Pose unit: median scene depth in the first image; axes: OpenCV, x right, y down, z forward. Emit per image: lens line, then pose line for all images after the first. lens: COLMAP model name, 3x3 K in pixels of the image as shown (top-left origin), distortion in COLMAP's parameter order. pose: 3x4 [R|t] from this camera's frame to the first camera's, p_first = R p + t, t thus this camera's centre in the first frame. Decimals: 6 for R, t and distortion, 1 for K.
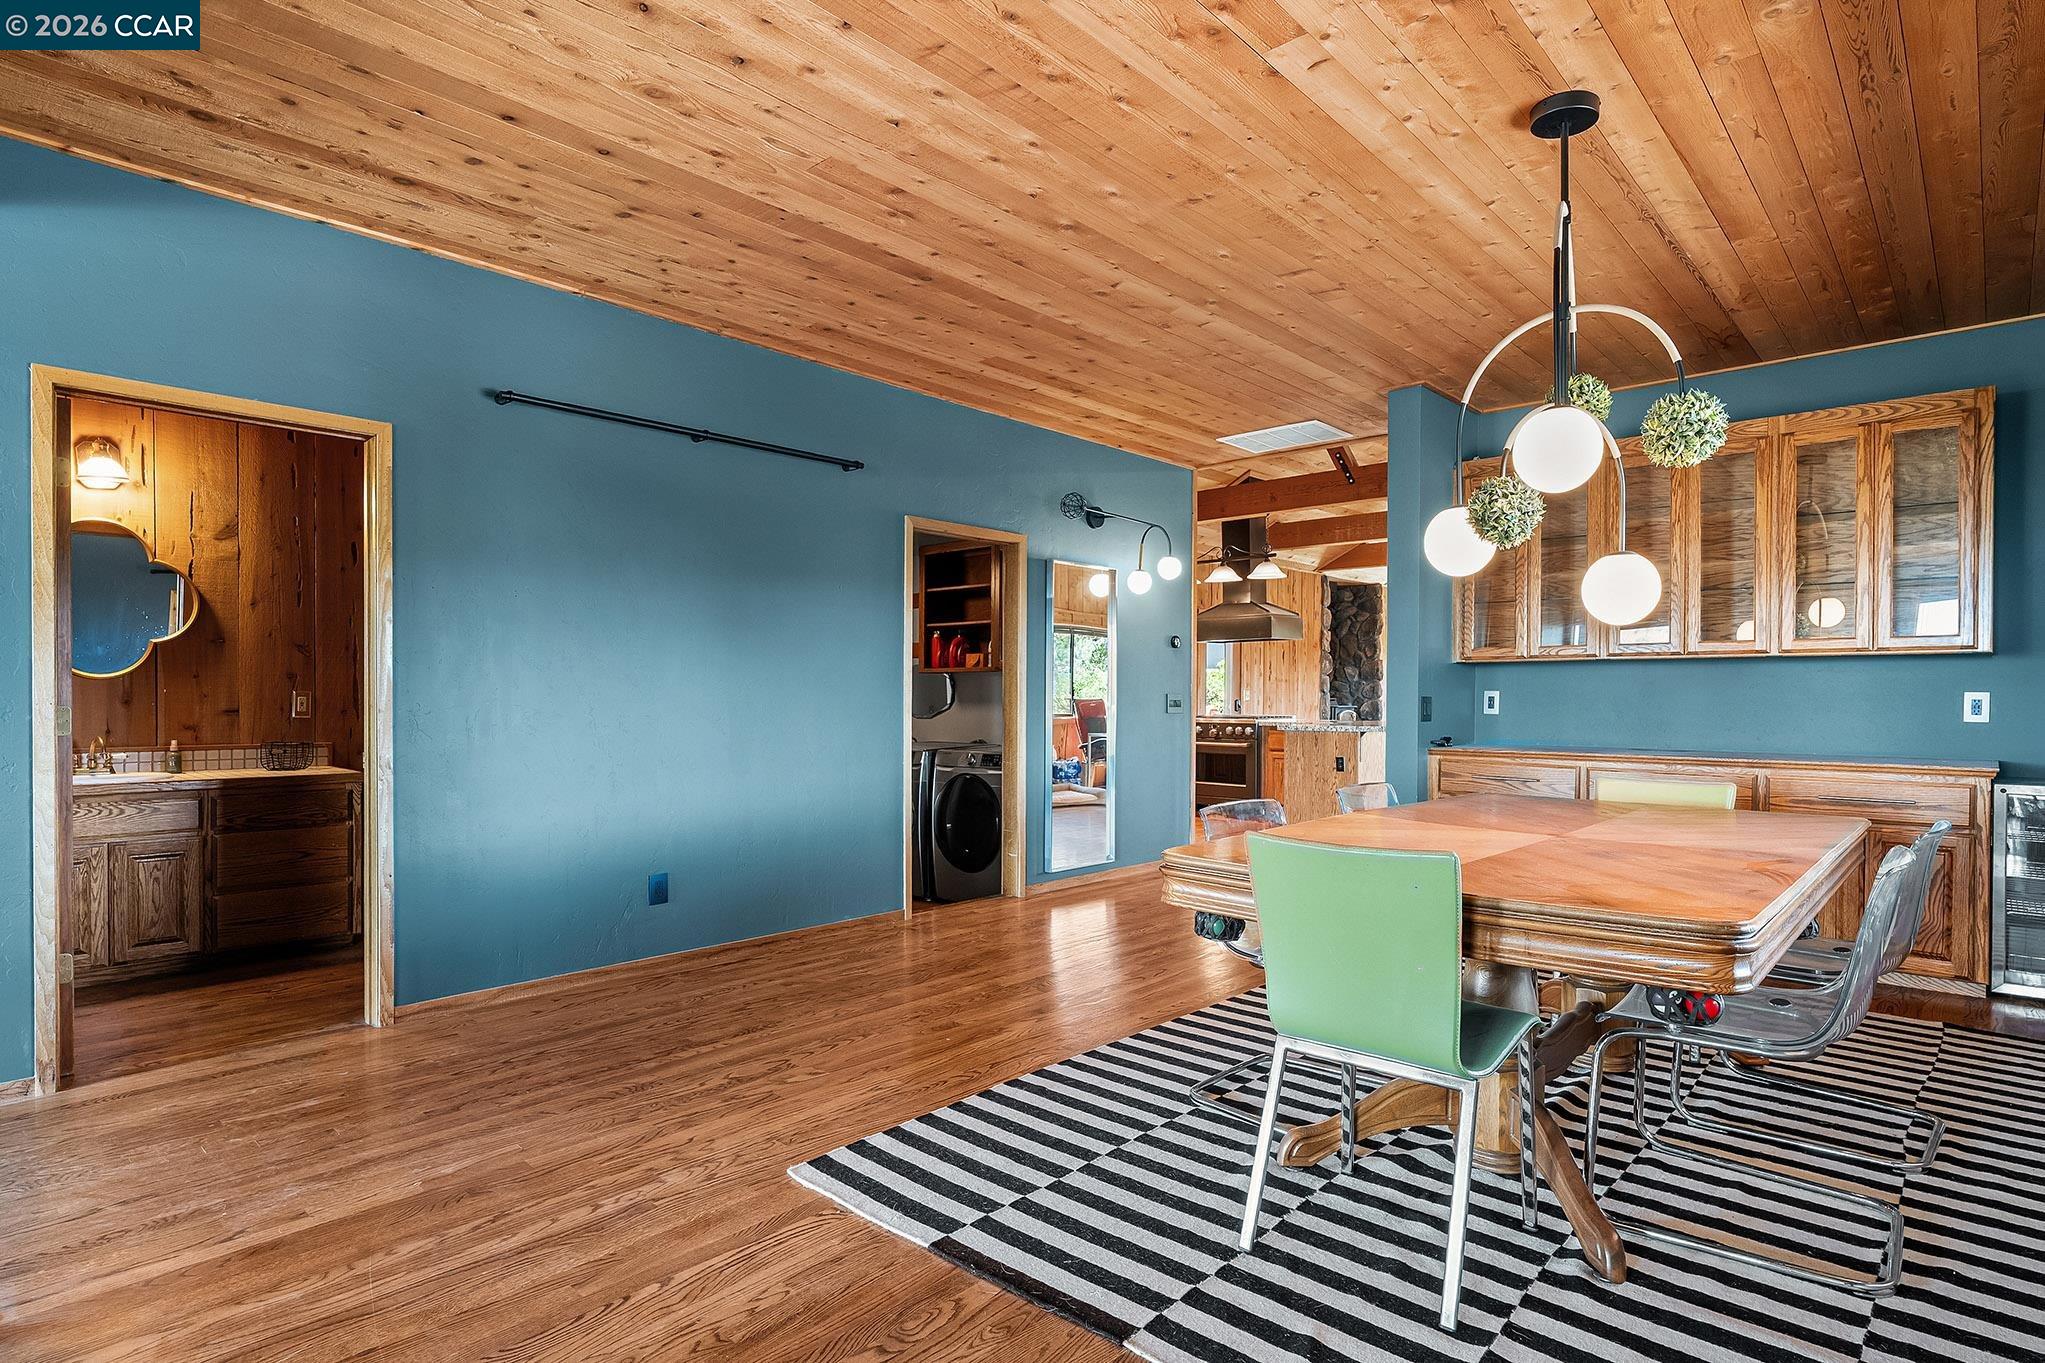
lens RADIAL K [[1058.9, 0, 1027.8], [0, 1058.9, 691.9], [0, 0, 1]] dist [-0.000825, 0.000151]
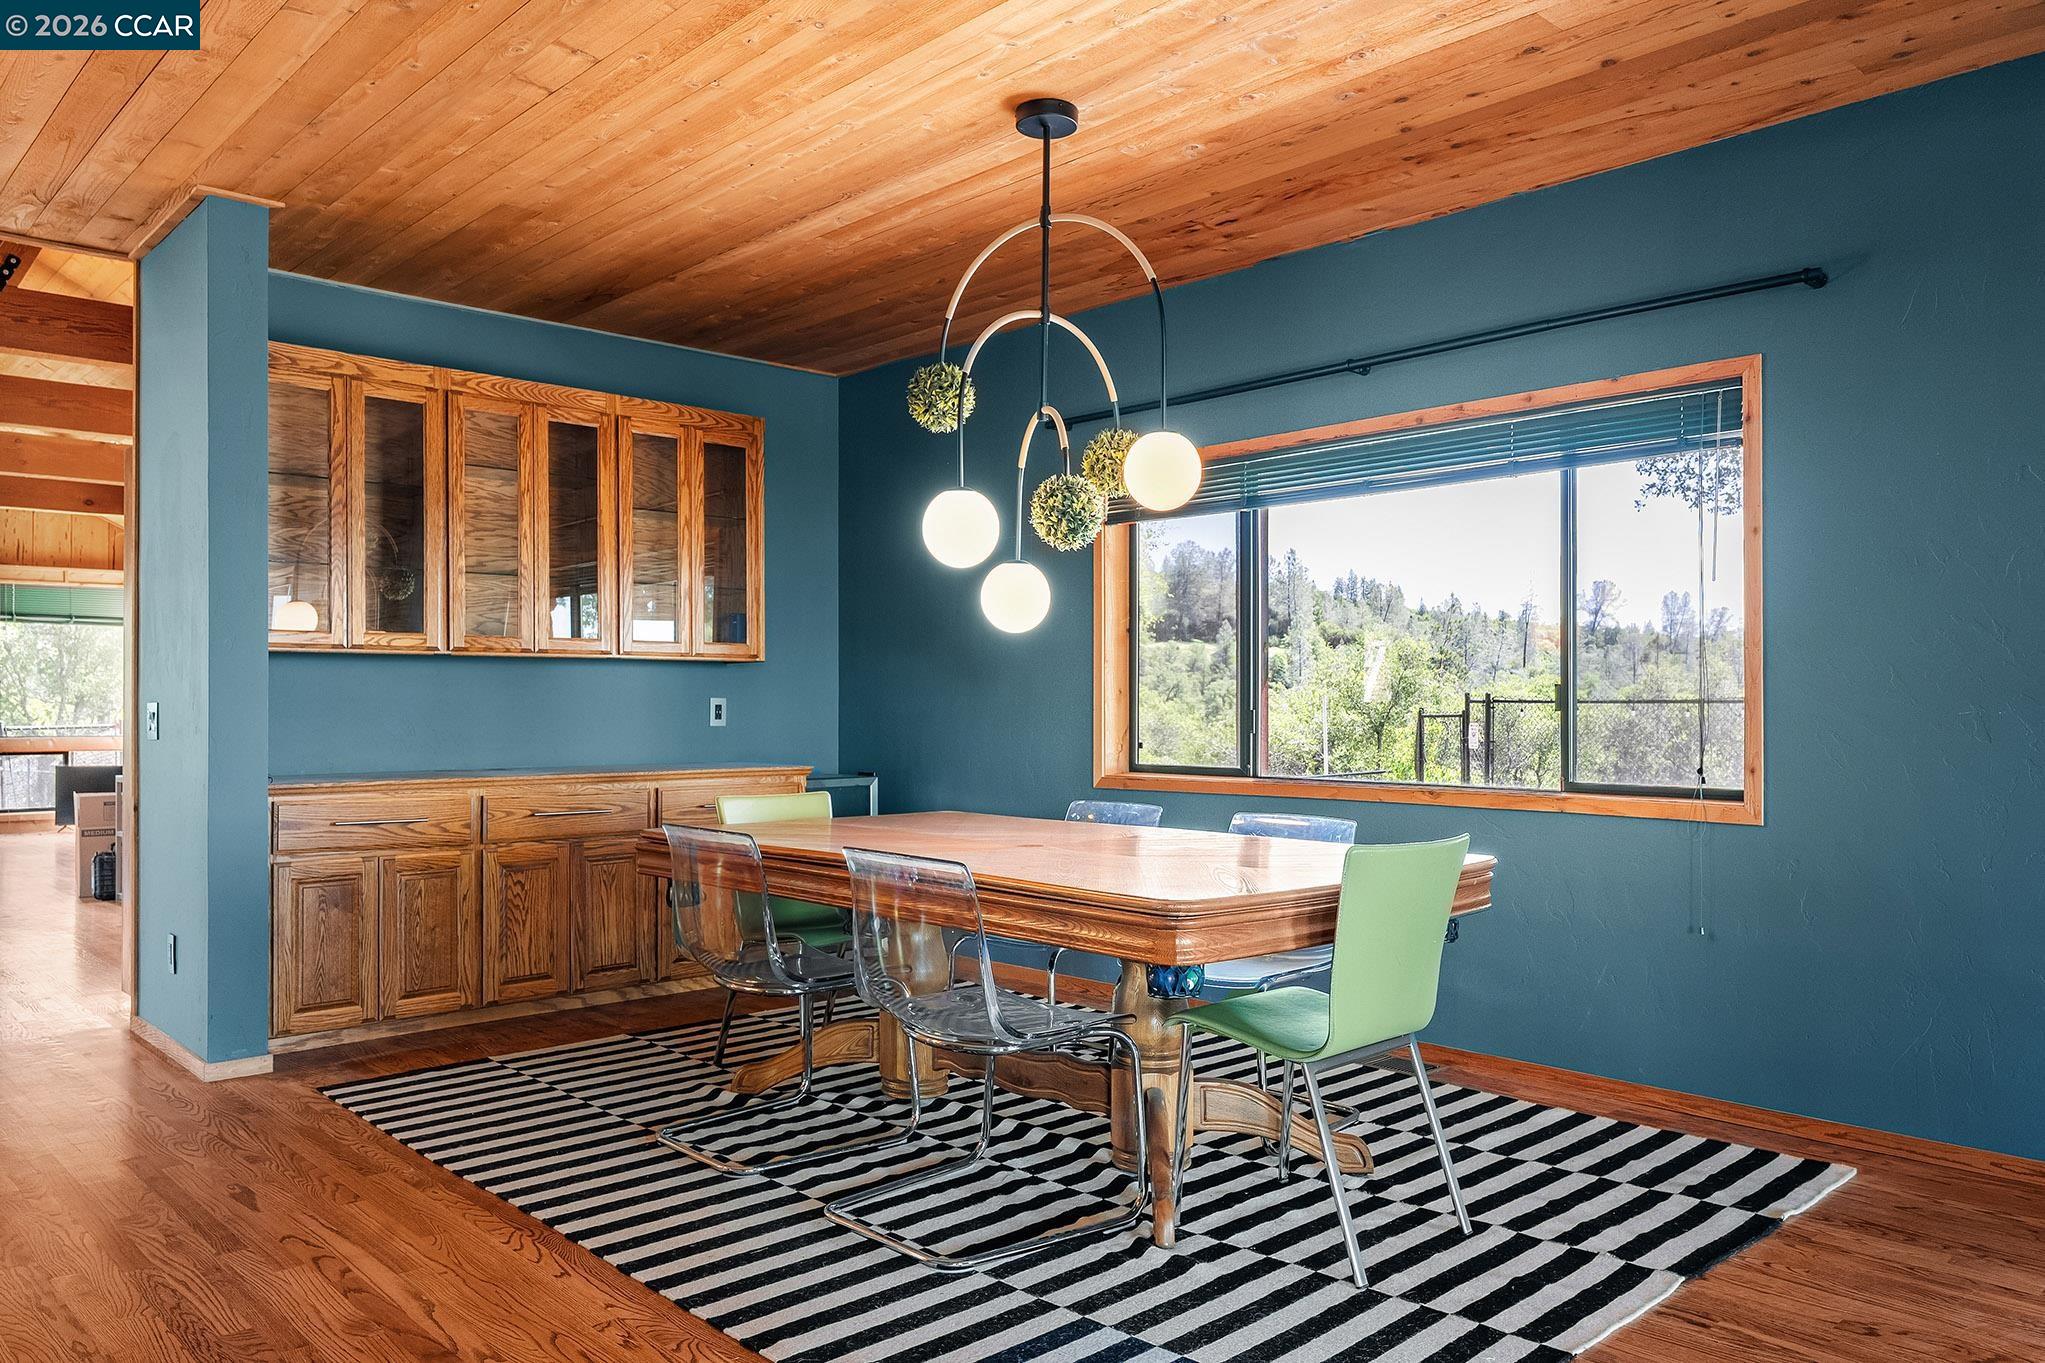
lens RADIAL K [[1509.7, 0, 1030.1], [0, 1509.7, 694.3], [0, 0, 1]] dist [0.007636, 0.001323]
pose [[0.048357, 0.001828, 0.998828, -0.602487], [-0.003015, 0.999994, -0.001684, -0.001787], [-0.998826, -0.002930, 0.048363, 0.614342]]
